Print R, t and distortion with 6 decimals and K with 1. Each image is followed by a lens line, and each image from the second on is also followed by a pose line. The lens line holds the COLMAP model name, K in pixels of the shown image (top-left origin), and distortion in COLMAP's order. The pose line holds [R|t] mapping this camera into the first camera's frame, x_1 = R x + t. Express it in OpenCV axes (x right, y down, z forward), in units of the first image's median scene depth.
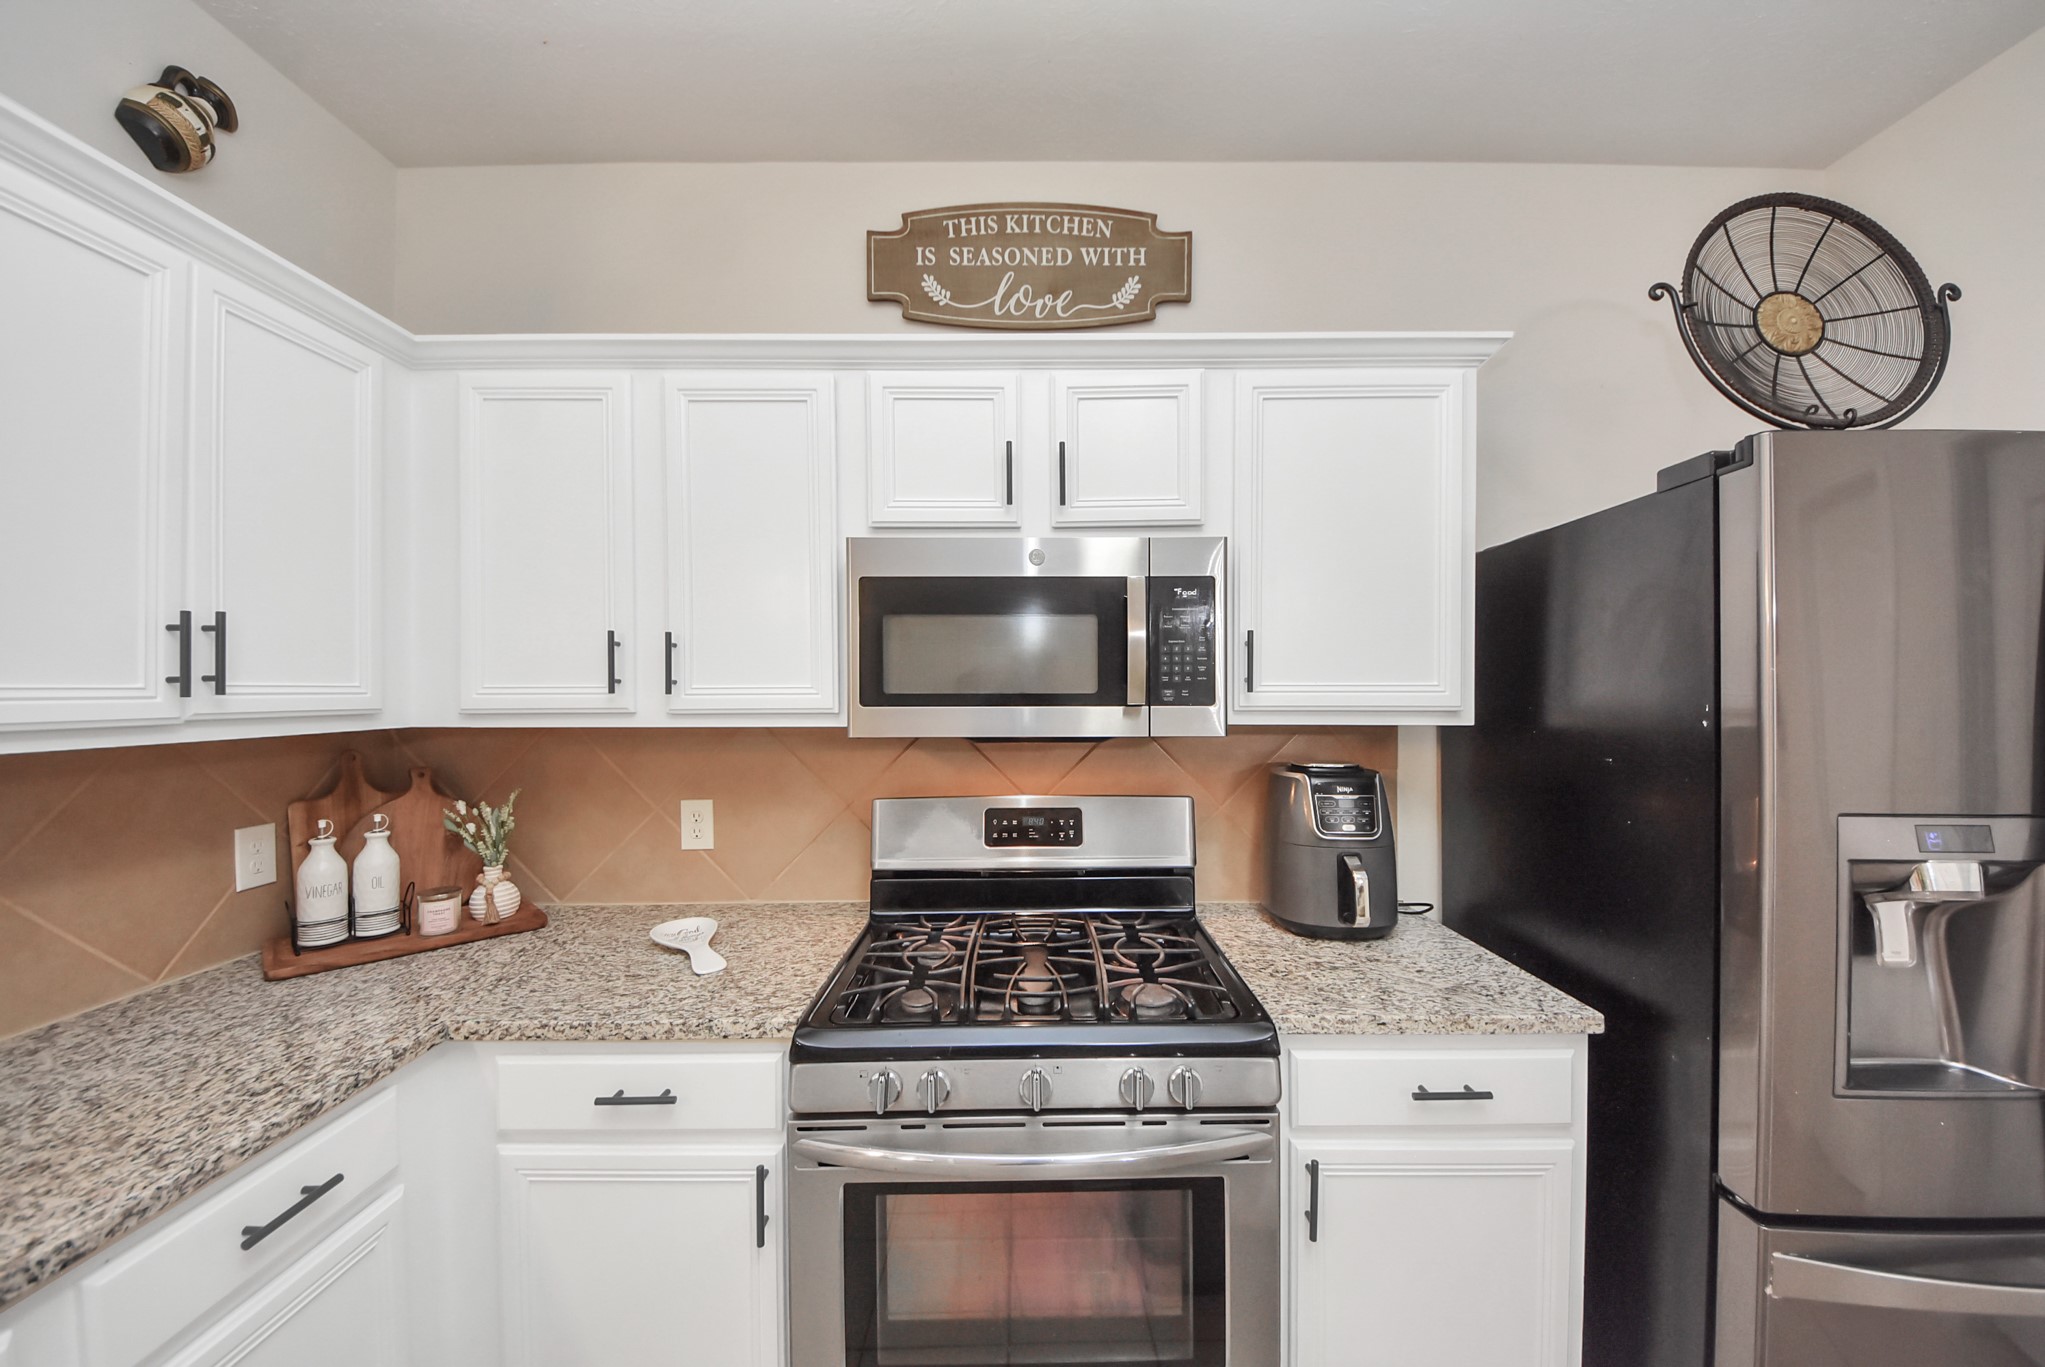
lens RADIAL K [[731.5, 0, 1037.2], [0, 731.5, 686.7], [0, 0, 1]] dist [-0.007257, -0.004148]
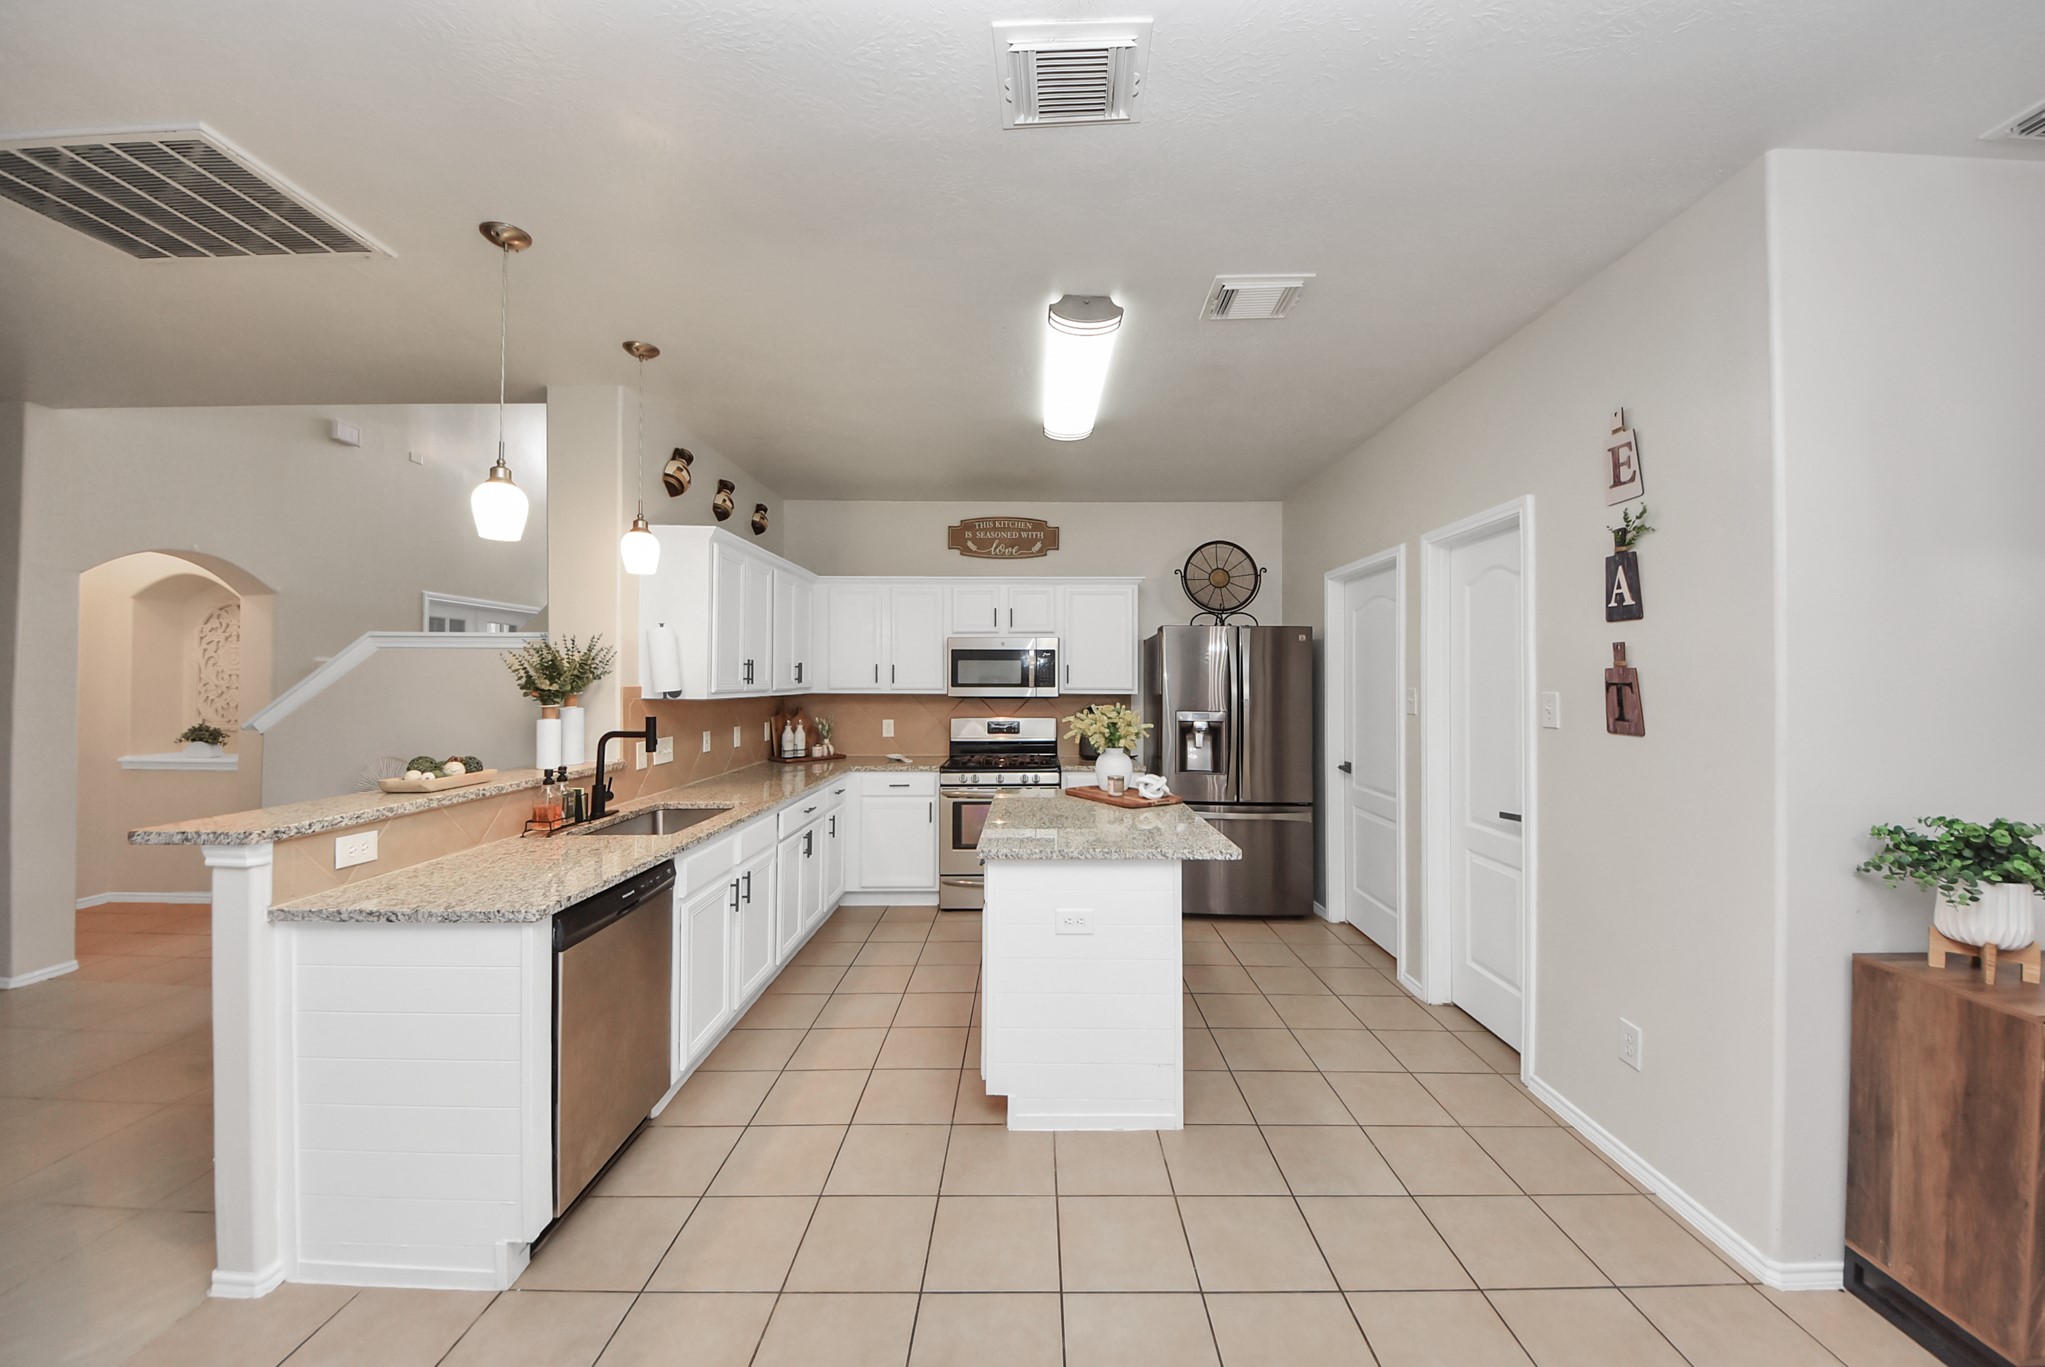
lens RADIAL K [[731.5, 0, 1032.8], [0, 731.5, 661.3], [0, 0, 1]] dist [-0.007257, -0.004148]
pose [[0.999958, 0.004694, -0.007926, 0.159522], [-0.004878, 0.999718, -0.023247, -0.014727], [0.007815, 0.023284, 0.999698, -2.326118]]
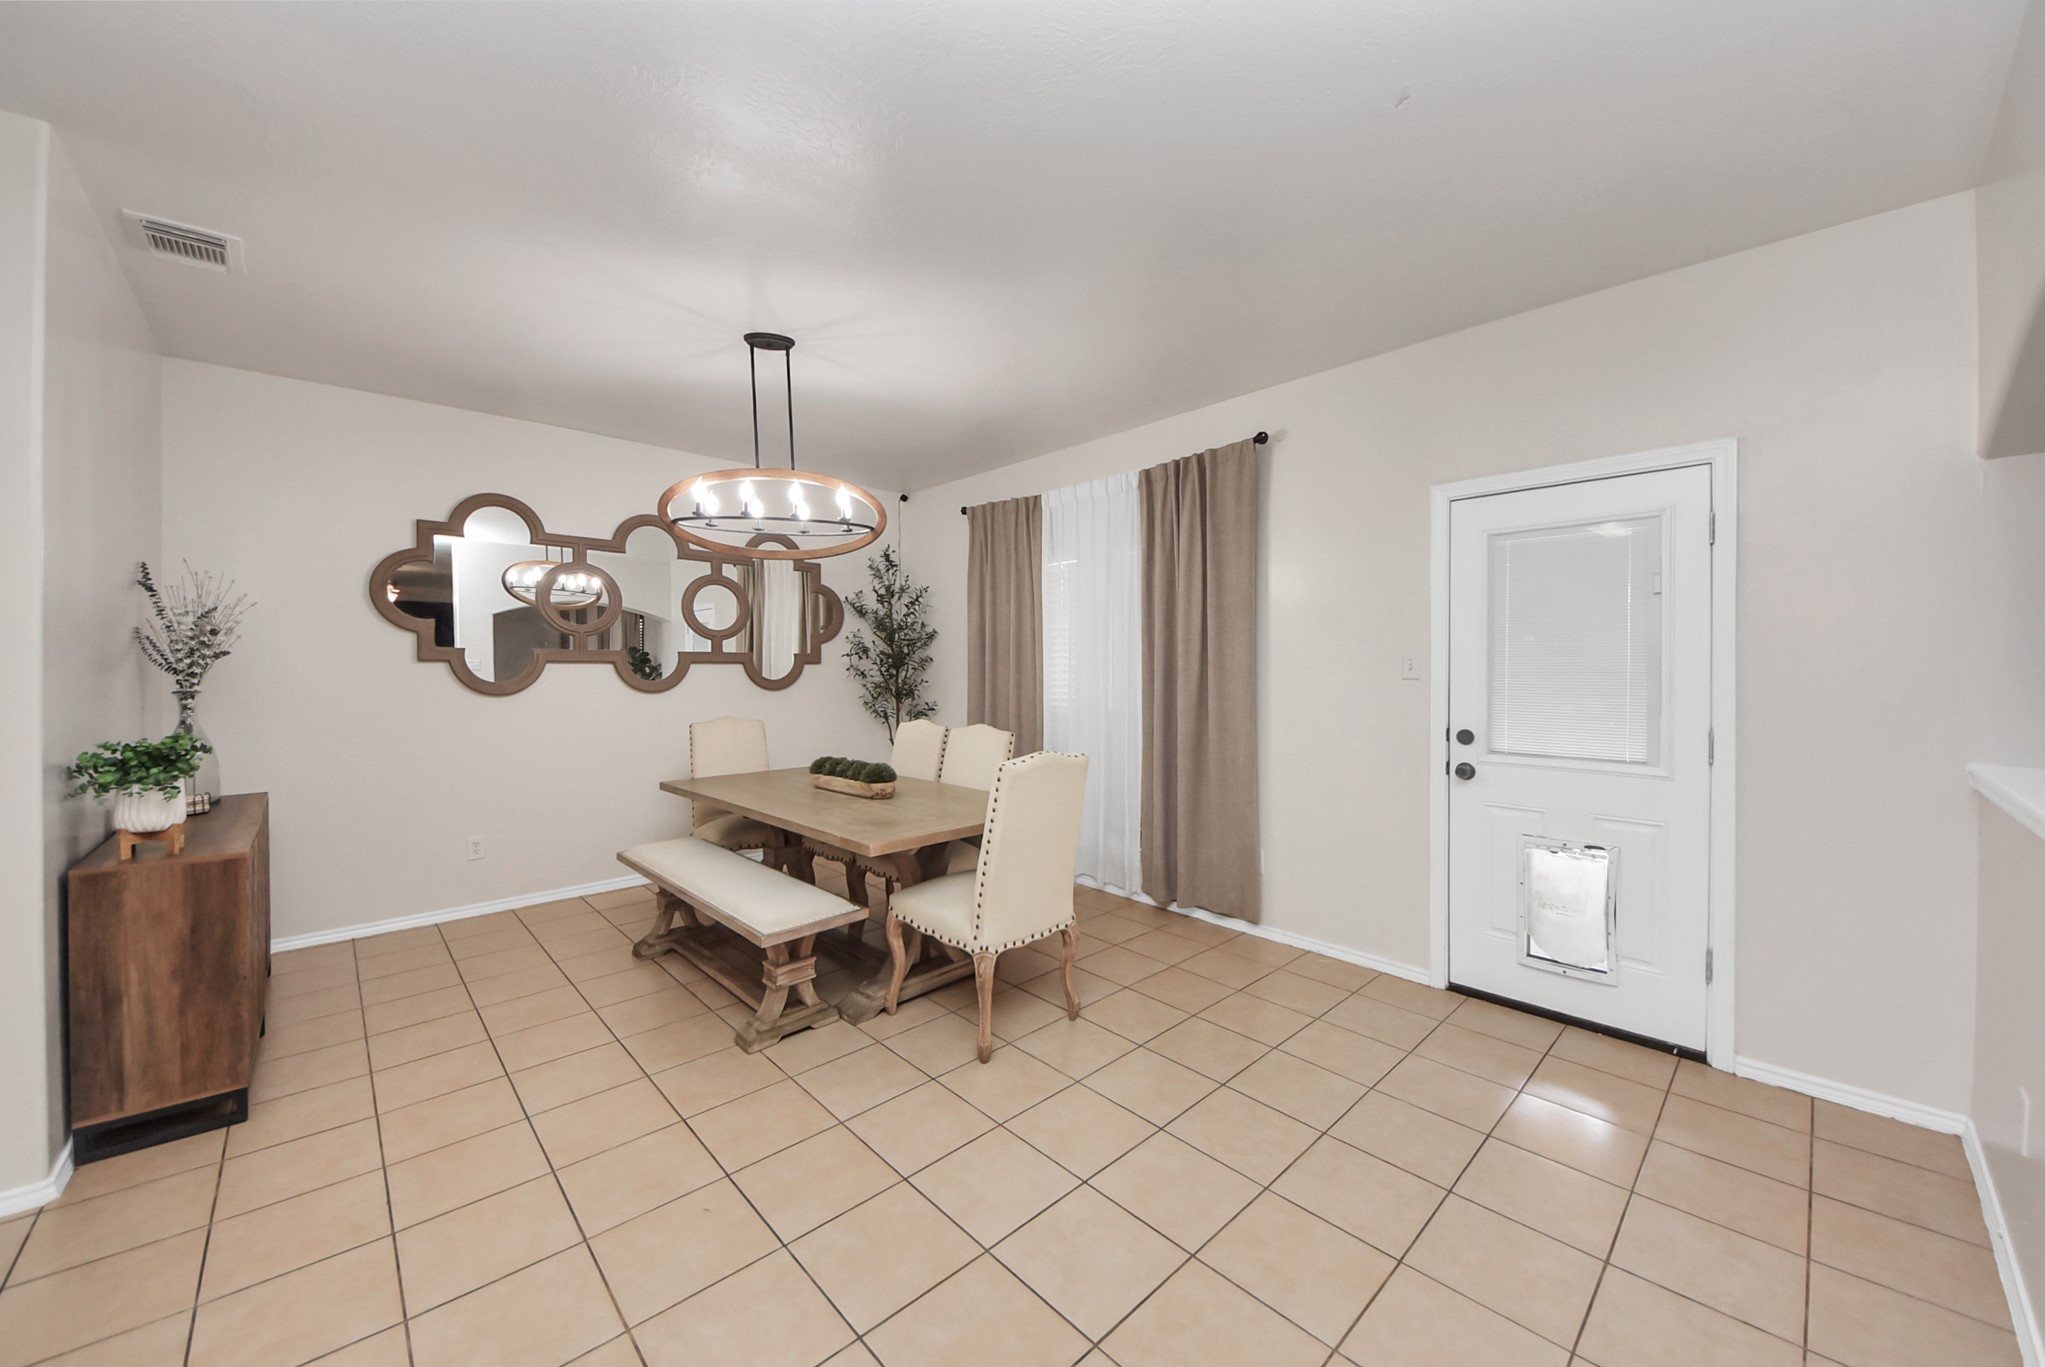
lens RADIAL K [[731.5, 0, 1009.1], [0, 731.5, 674.8], [0, 0, 1]] dist [-0.007257, -0.004148]
pose [[-0.664975, -0.008077, 0.746822, -0.631981], [-0.004082, 0.999966, 0.007181, 0.050156], [-0.746855, 0.001727, -0.664985, -1.558093]]
